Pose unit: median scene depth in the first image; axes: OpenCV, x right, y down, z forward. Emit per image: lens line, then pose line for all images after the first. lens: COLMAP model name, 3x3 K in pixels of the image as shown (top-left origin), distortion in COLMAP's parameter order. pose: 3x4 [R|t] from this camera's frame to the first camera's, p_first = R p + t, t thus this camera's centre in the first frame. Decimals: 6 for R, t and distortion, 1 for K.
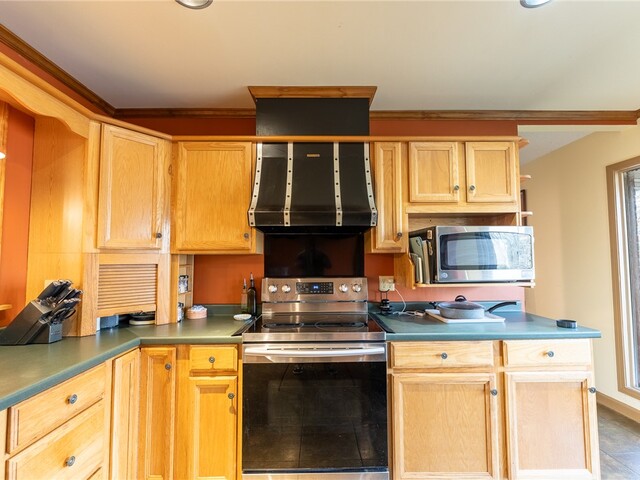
lens RADIAL K [[296.2, 0, 319.8], [0, 296.2, 243.5], [0, 0, 1]] dist [-0.001327, -0.000720]
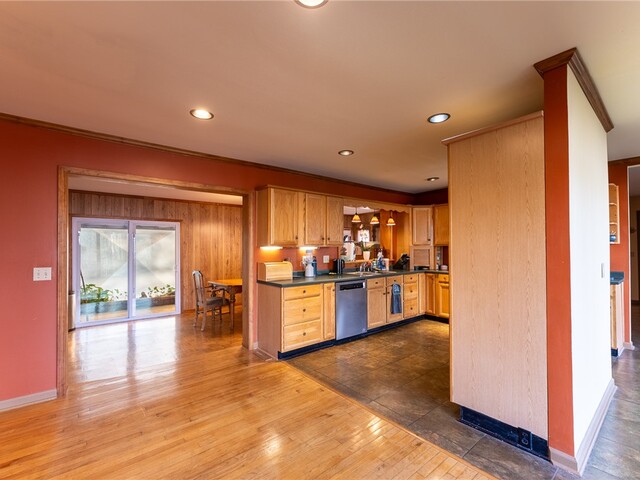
lens RADIAL K [[289.8, 0, 321.4], [0, 289.8, 244.6], [0, 0, 1]] dist [0.001866, -0.000434]
pose [[0.622293, -0.007633, -0.782747, 1.076336], [0.044290, 0.998694, 0.025472, -0.102445], [0.781530, -0.050518, 0.621819, -1.692291]]
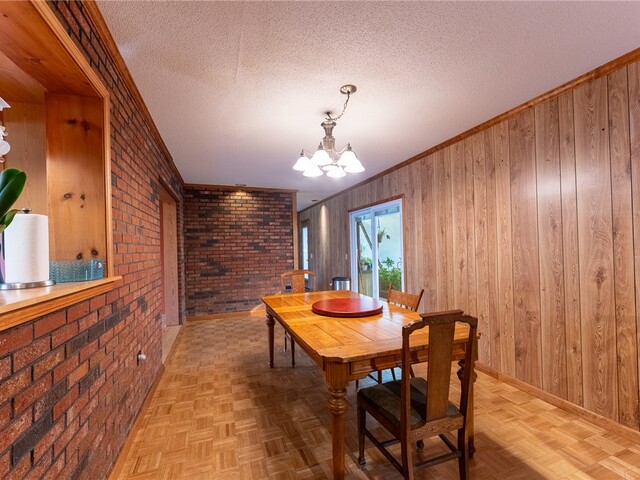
lens RADIAL K [[289.8, 0, 321.4], [0, 289.8, 244.6], [0, 0, 1]] dist [0.001866, -0.000434]
pose [[-0.945019, 0.024043, -0.326130, -1.228882], [0.045383, 0.997286, -0.057983, 0.105120], [0.323851, -0.069595, -0.943545, 0.962100]]
